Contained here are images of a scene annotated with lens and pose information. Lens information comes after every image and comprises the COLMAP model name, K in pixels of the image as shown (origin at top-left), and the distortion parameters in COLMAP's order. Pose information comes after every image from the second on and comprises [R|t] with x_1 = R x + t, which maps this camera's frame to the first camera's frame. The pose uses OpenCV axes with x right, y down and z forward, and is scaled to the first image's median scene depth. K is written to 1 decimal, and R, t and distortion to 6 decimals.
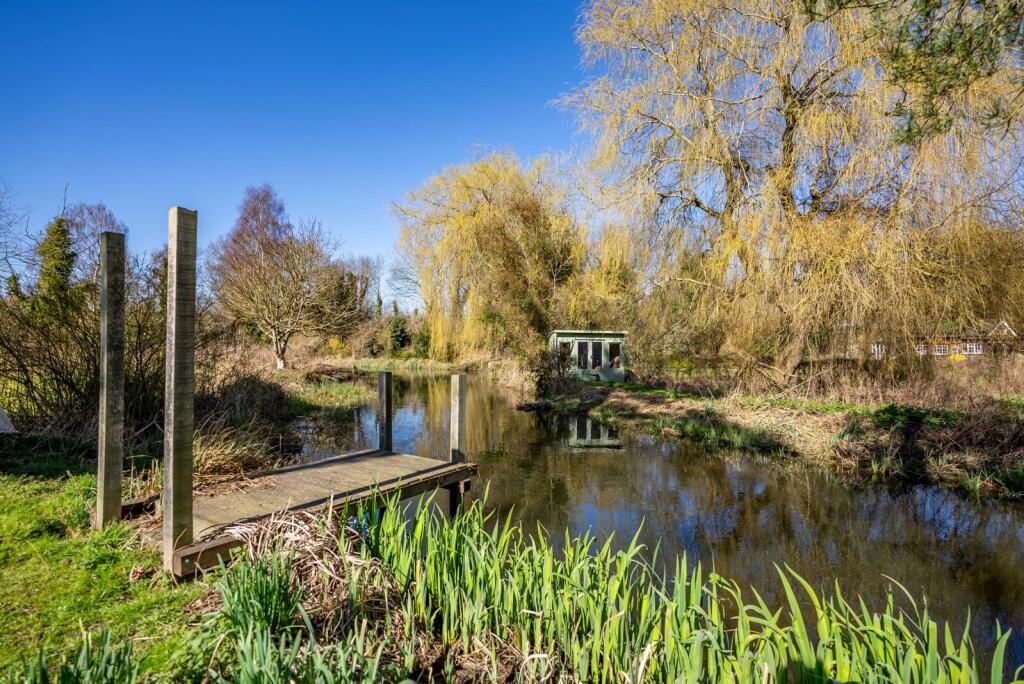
lens RADIAL K [[491.3, 0, 512.0], [0, 491.3, 342.0], [0, 0, 1]] dist [-0.070612, 0.032132]
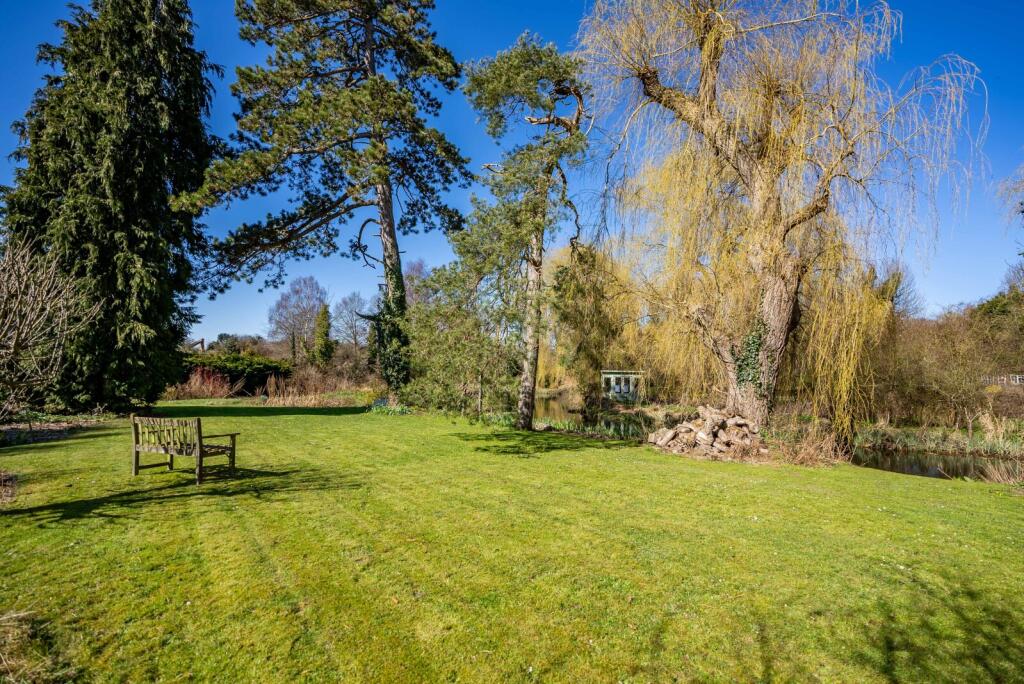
lens RADIAL K [[491.3, 0, 512.0], [0, 491.3, 342.0], [0, 0, 1]] dist [-0.070612, 0.032132]
pose [[0.974536, -0.008269, -0.224079, 0.150115], [-0.003401, 0.998660, -0.051643, -0.029149], [0.224205, 0.051090, 0.973202, -0.664263]]
